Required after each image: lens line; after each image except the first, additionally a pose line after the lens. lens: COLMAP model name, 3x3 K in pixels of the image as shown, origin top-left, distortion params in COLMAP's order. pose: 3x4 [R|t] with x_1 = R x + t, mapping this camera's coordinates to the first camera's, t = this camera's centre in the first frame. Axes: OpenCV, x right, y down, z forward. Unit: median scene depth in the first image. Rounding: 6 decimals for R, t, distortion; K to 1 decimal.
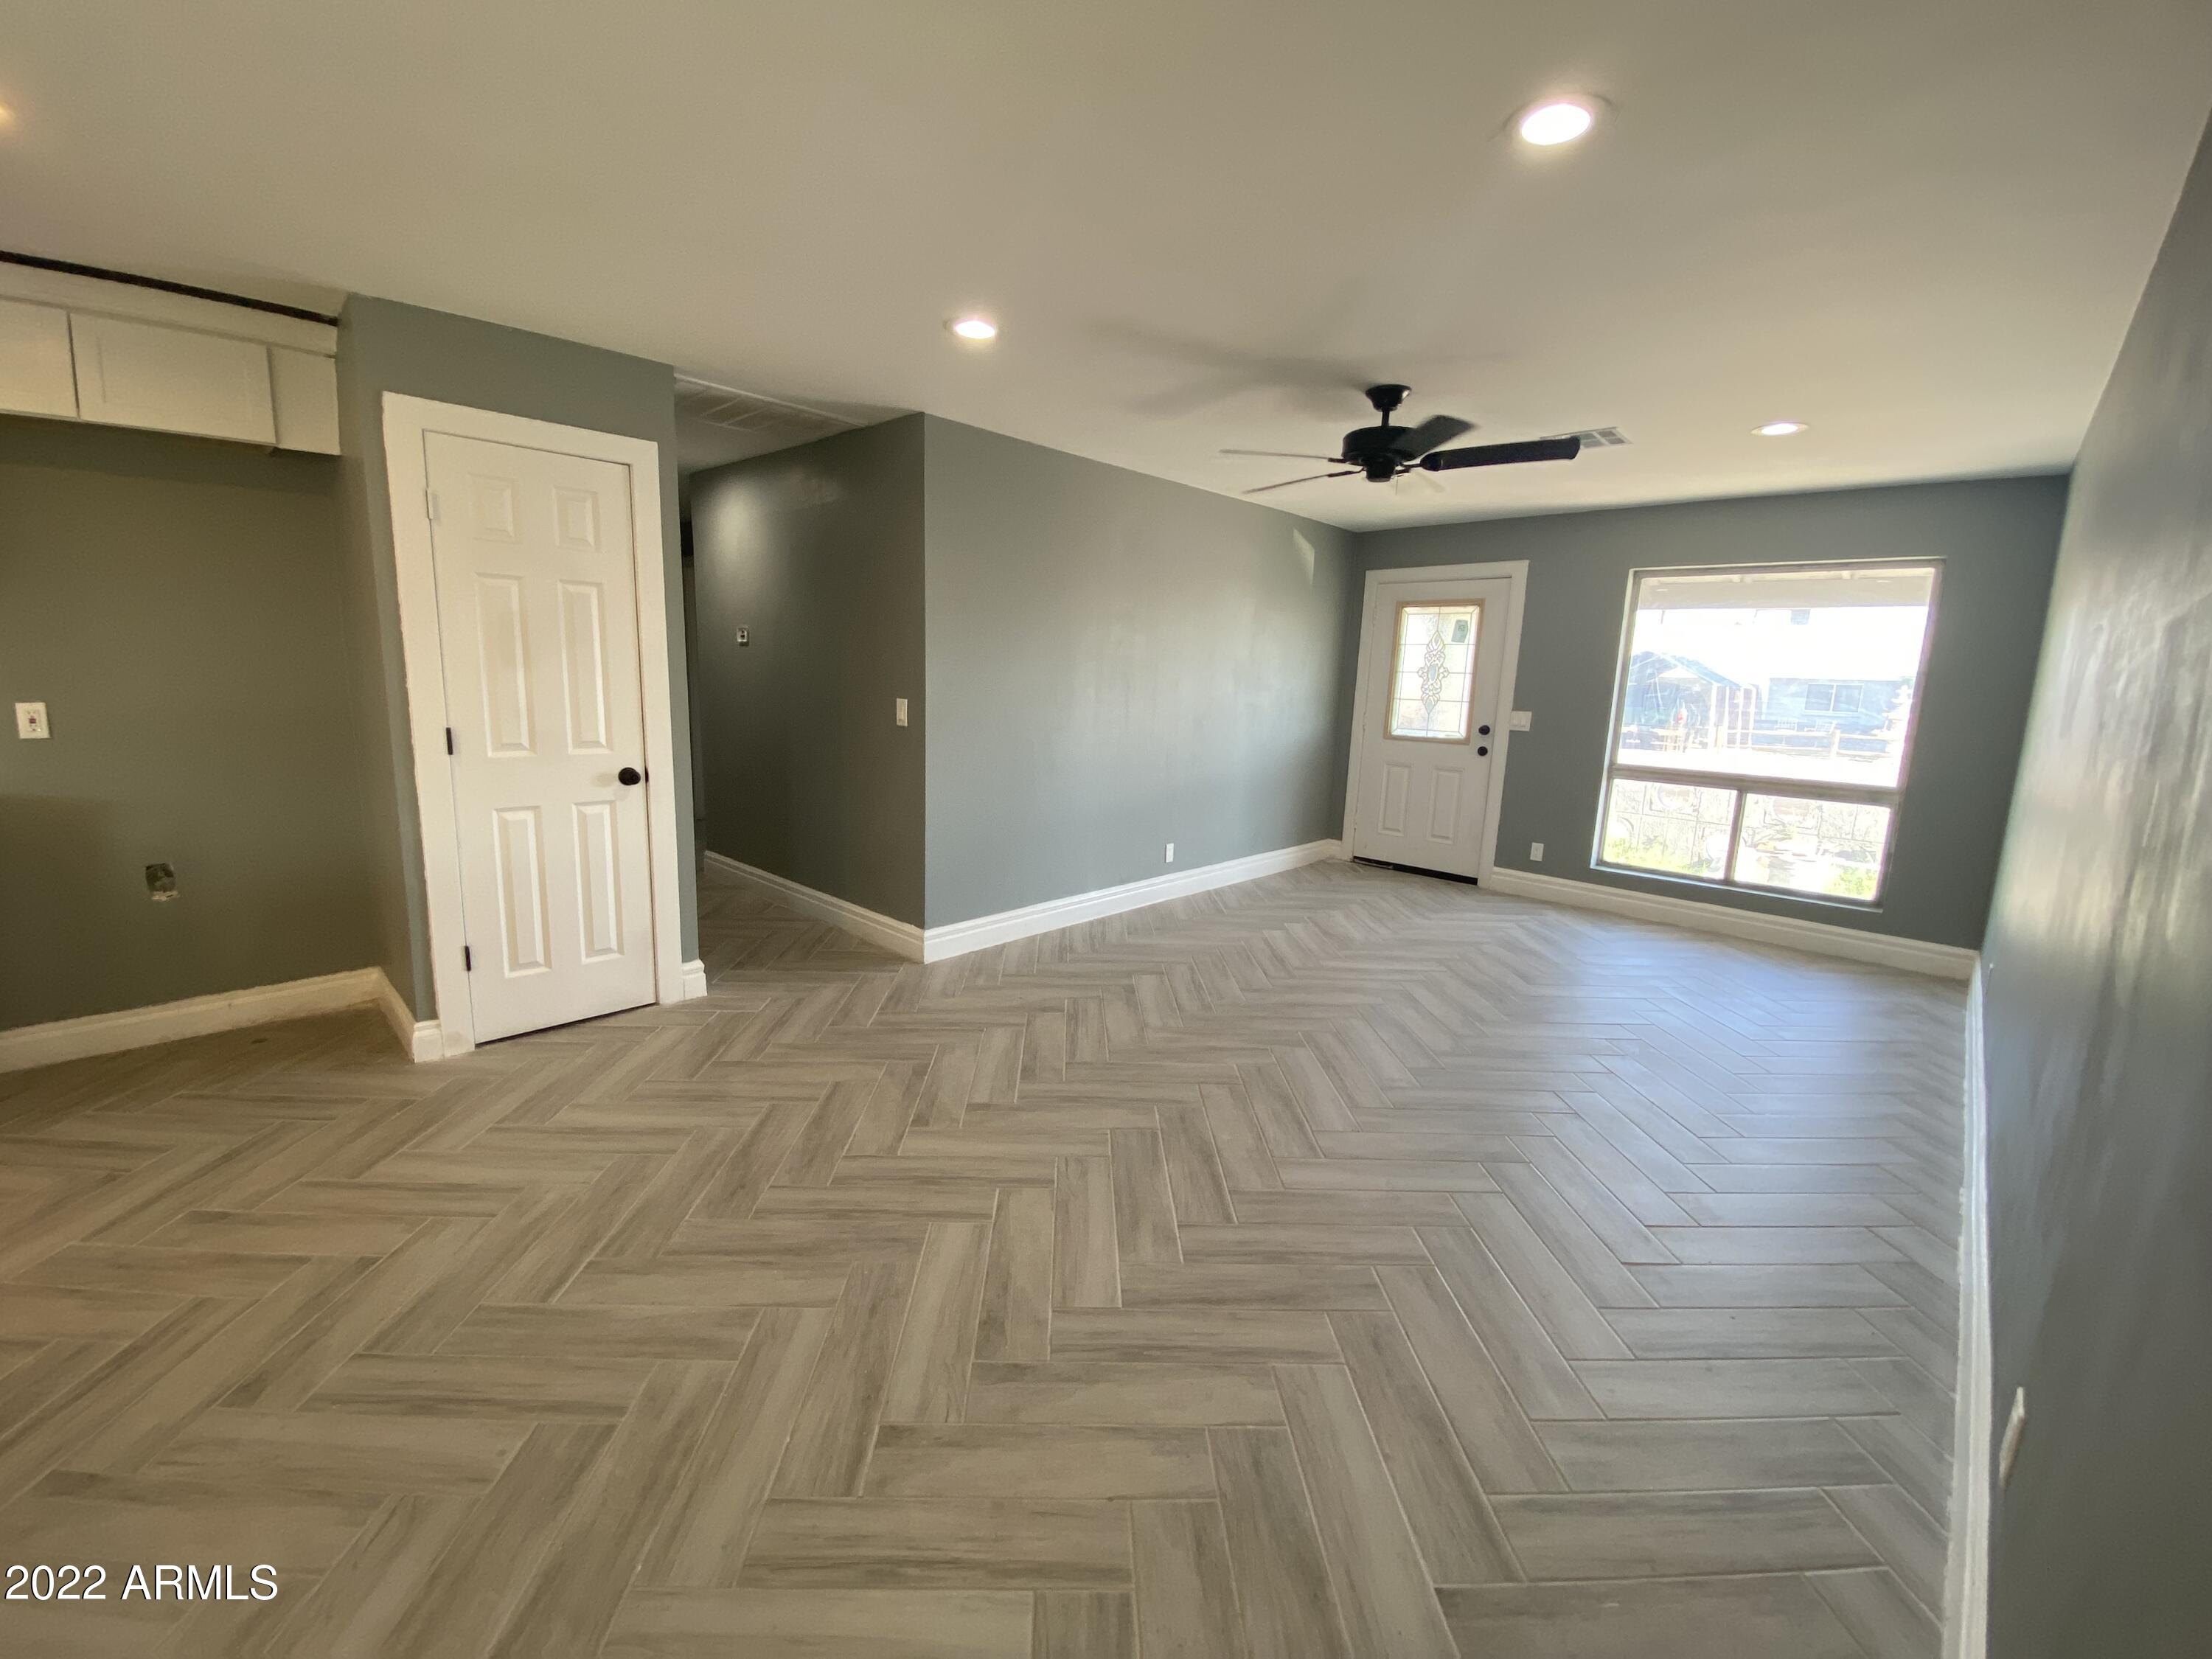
lens RADIAL K [[893.5, 0, 1106.0], [0, 893.5, 829.5], [0, 0, 1]] dist [0.015676, -0.016100]
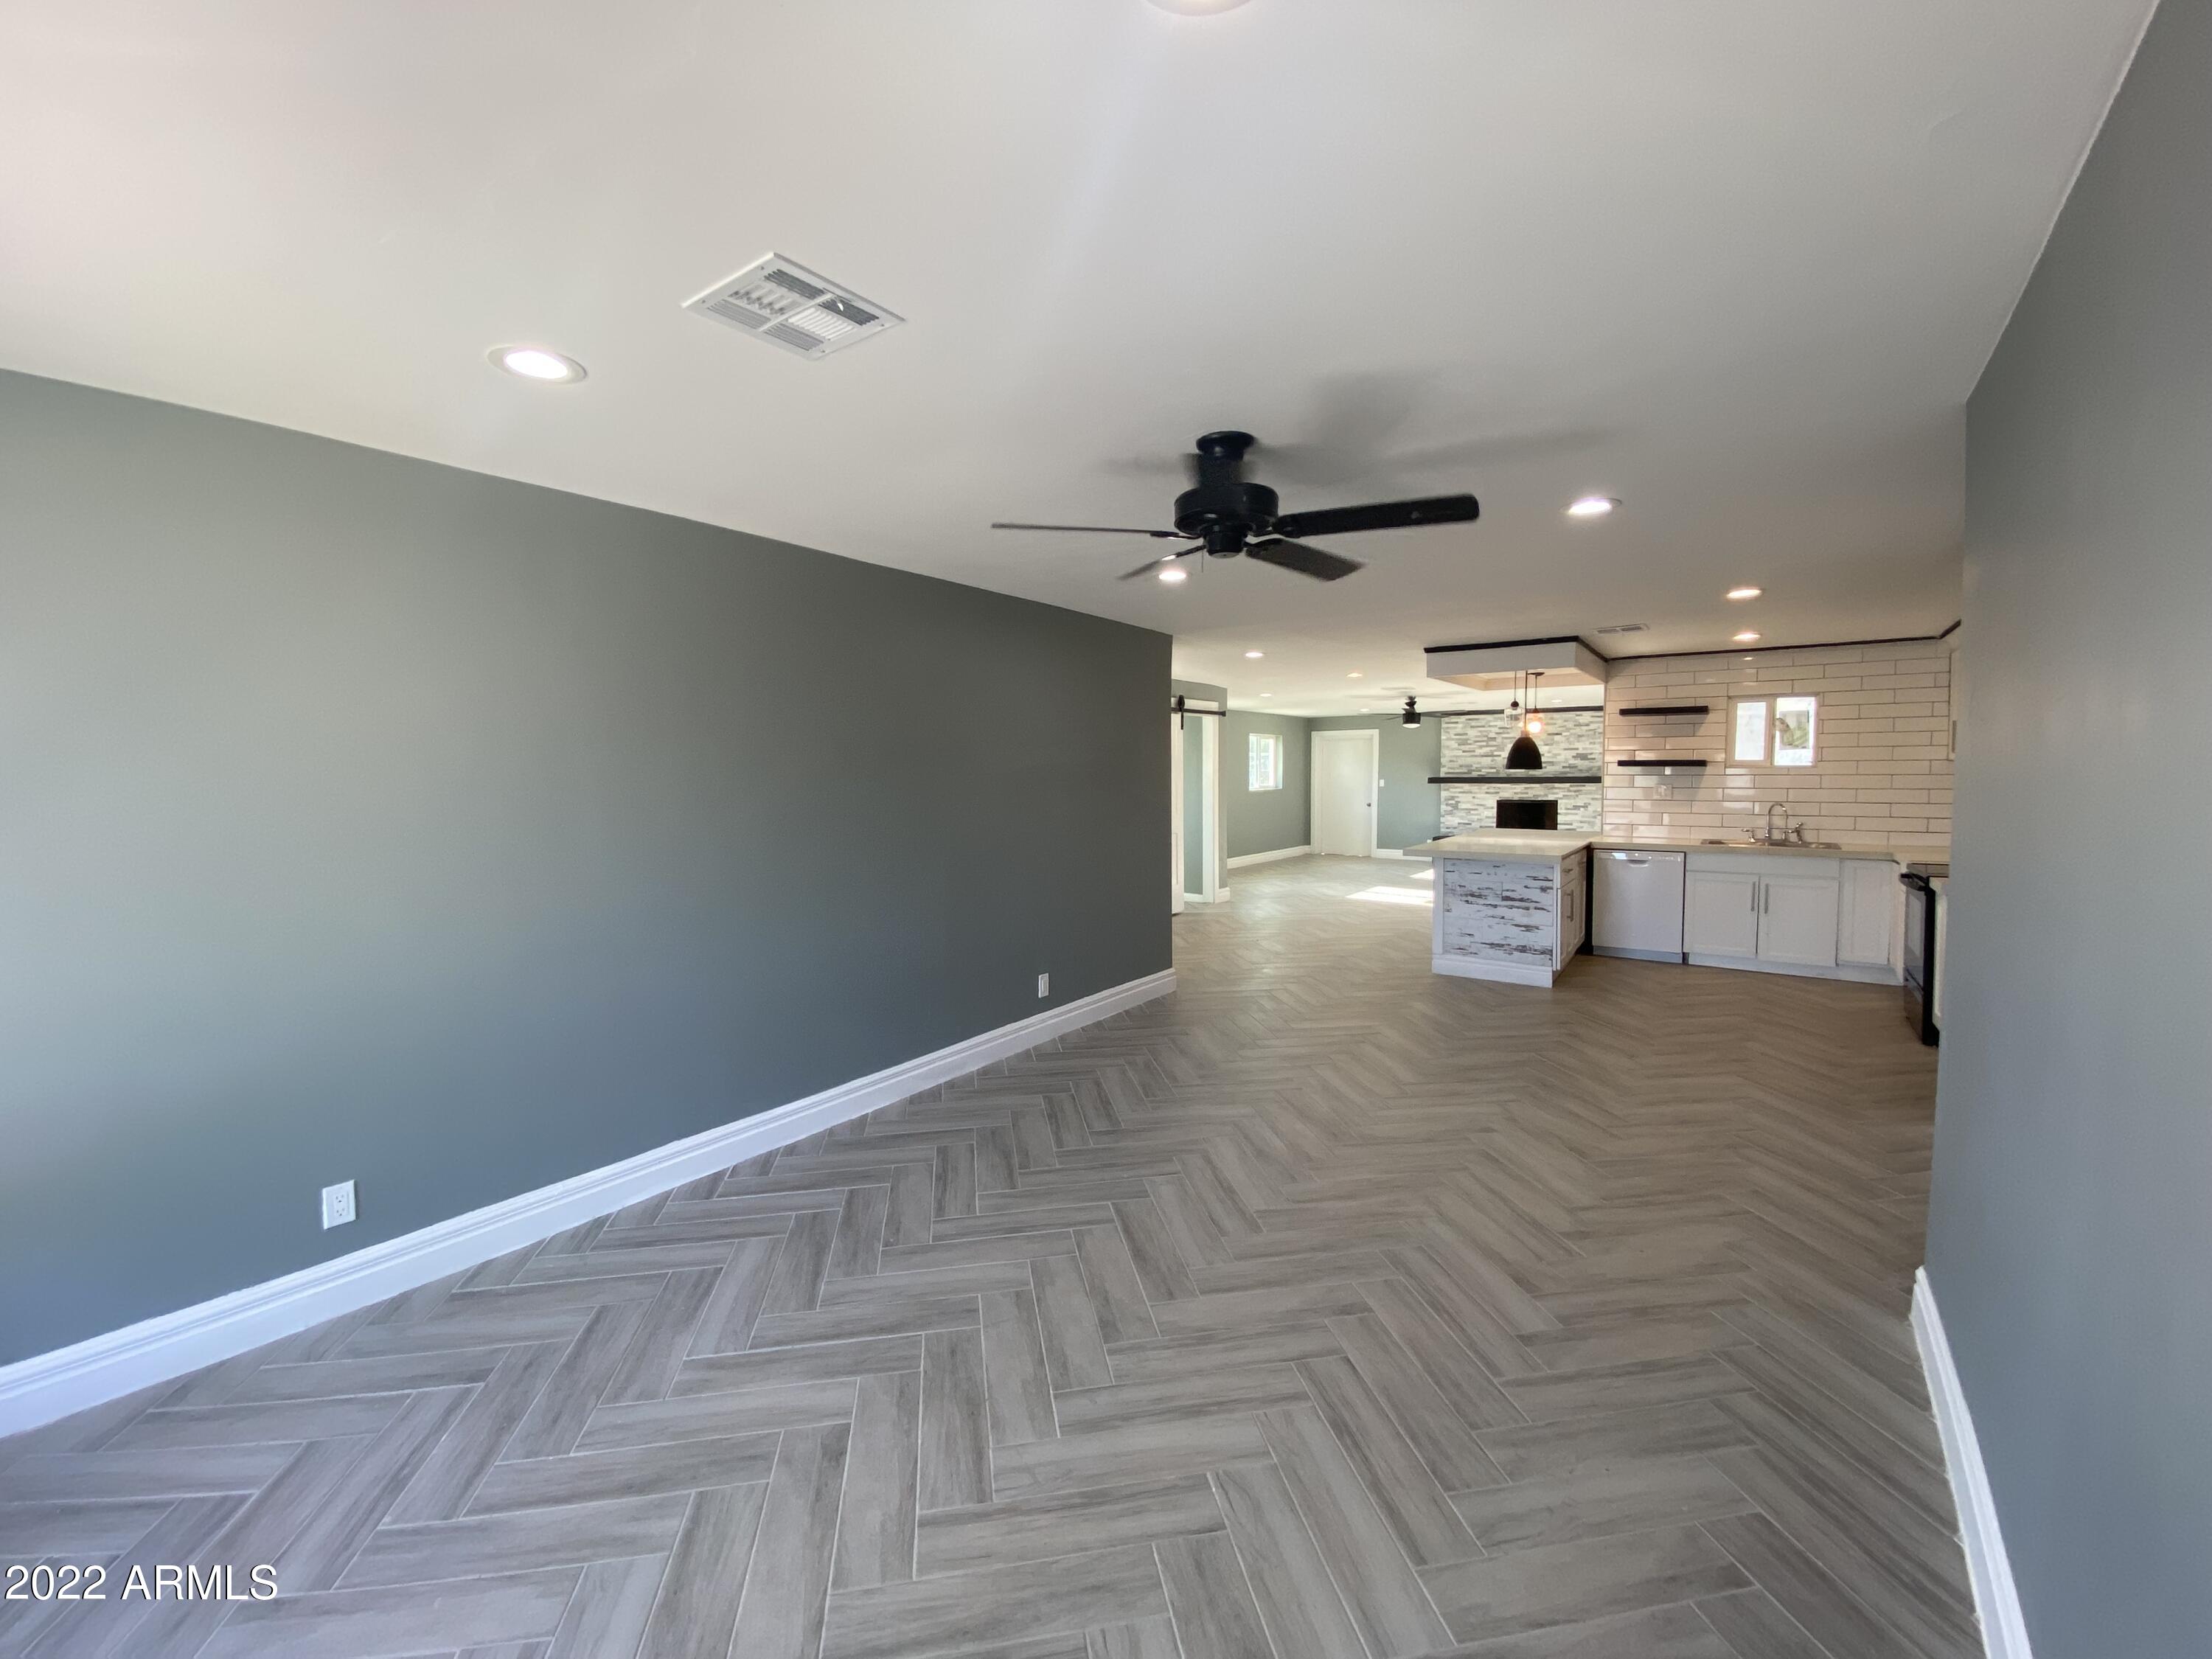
lens RADIAL K [[893.5, 0, 1106.0], [0, 893.5, 829.5], [0, 0, 1]] dist [0.015676, -0.016100]
pose [[-0.991622, -0.018374, -0.127863, 0.408792], [-0.048057, 0.971258, 0.233128, -0.275851], [0.119905, 0.237319, -0.964003, 1.460258]]
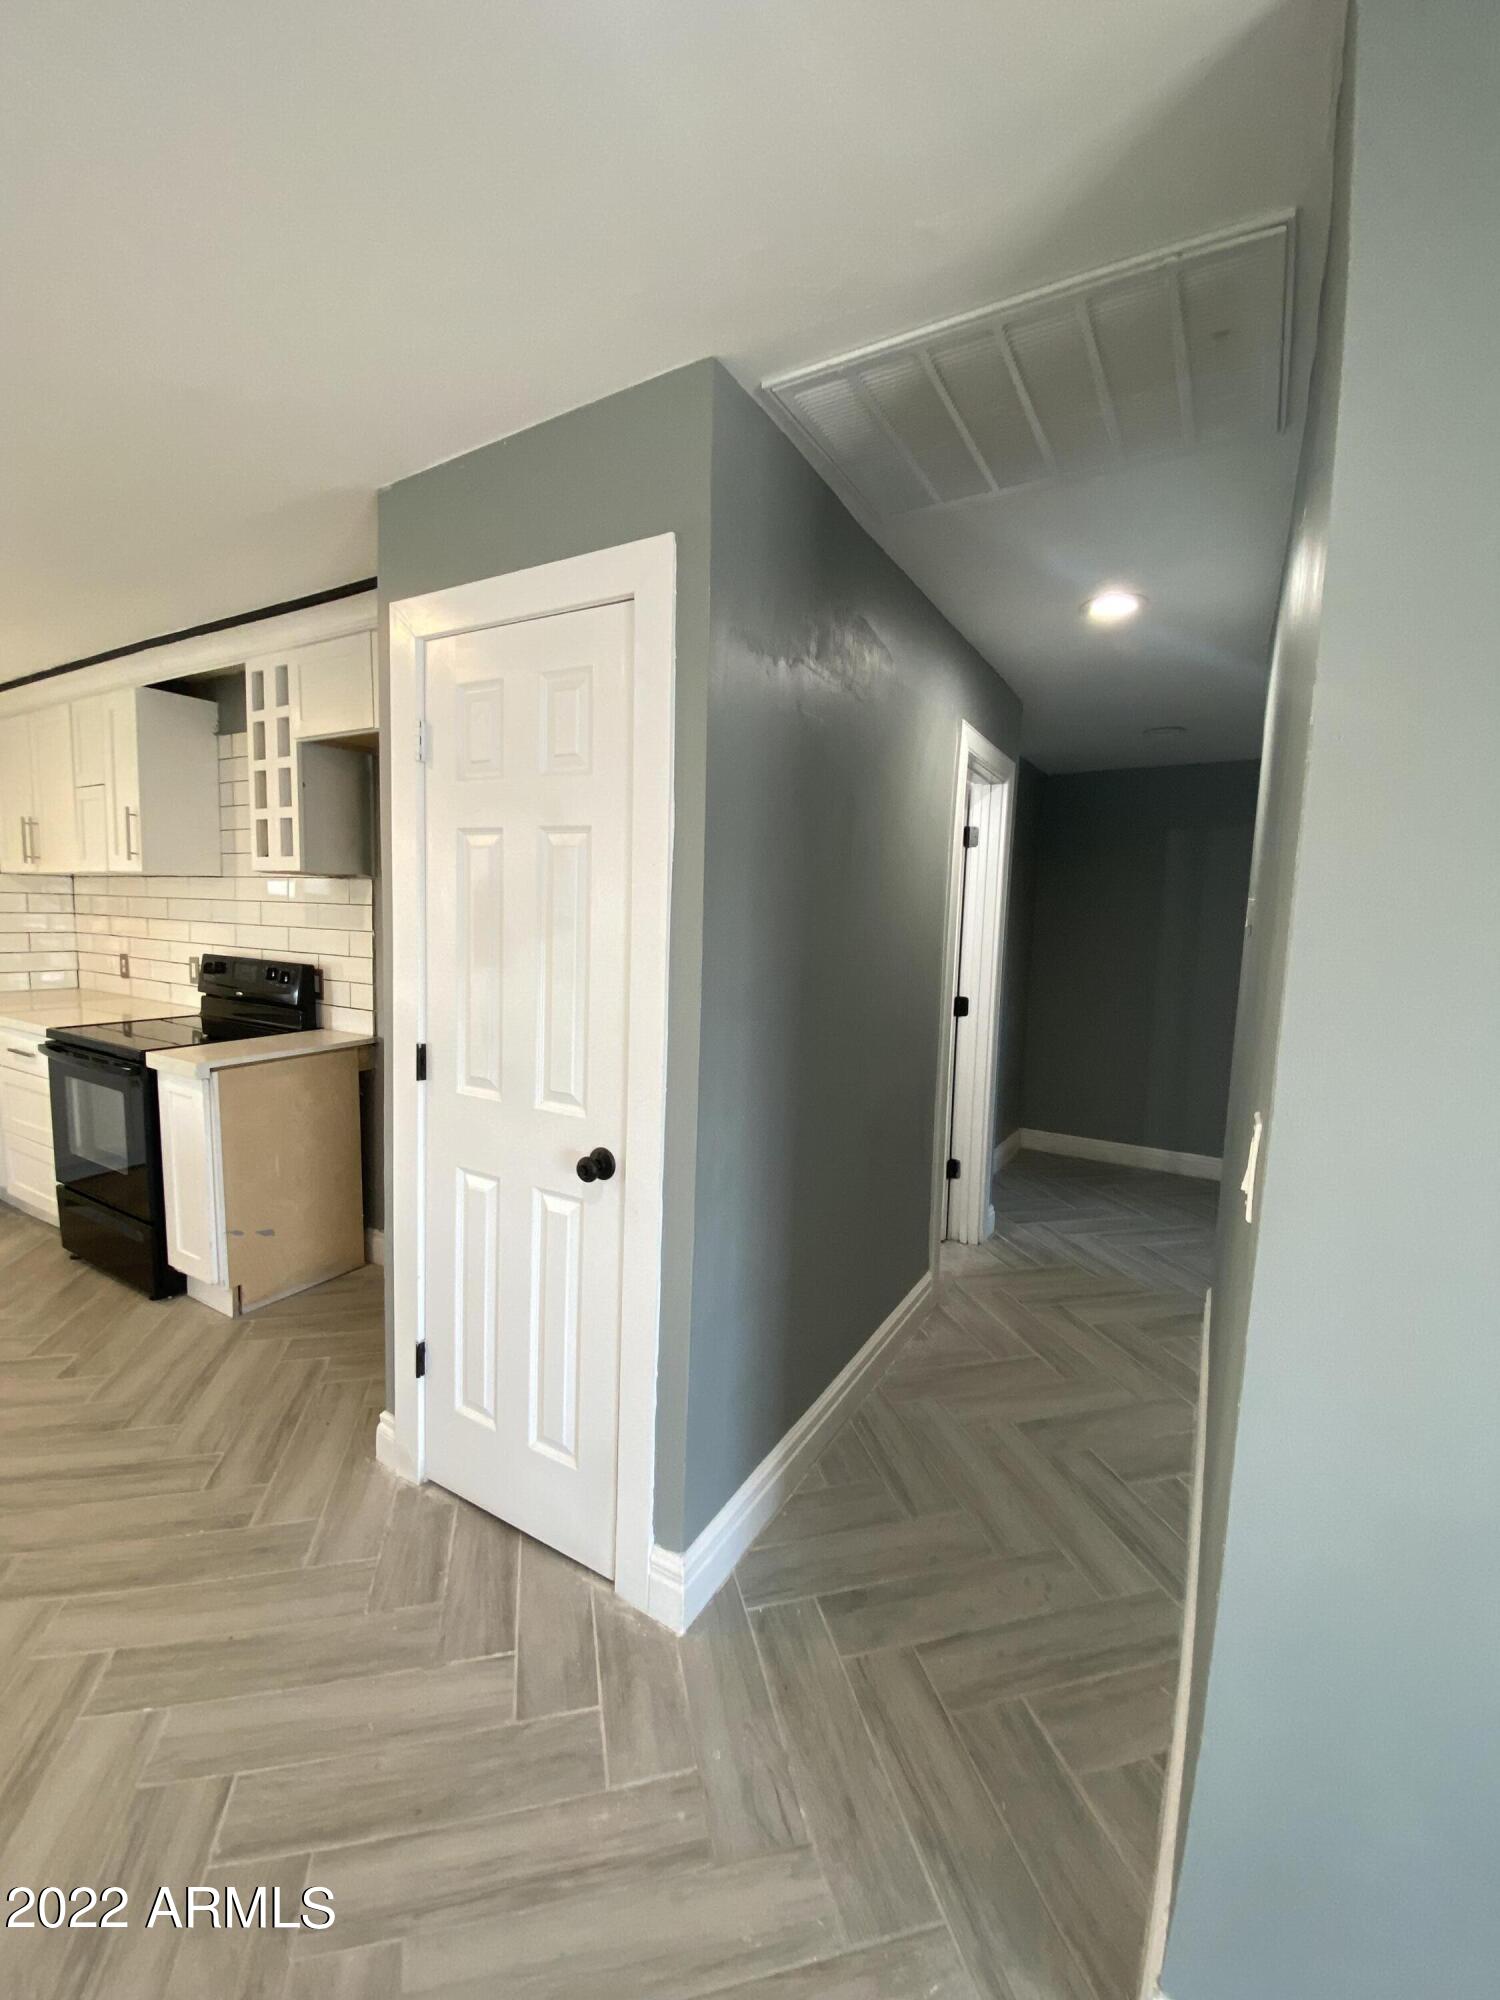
lens RADIAL K [[807.9, 0, 750.0], [0, 807.9, 1000.0], [0, 0, 1]] dist [0.015676, -0.016100]
pose [[0.224446, 0.072932, -0.971754, -0.029058], [-0.201144, 0.979189, 0.027032, -0.156120], [0.953501, 0.189396, 0.234445, 0.776164]]
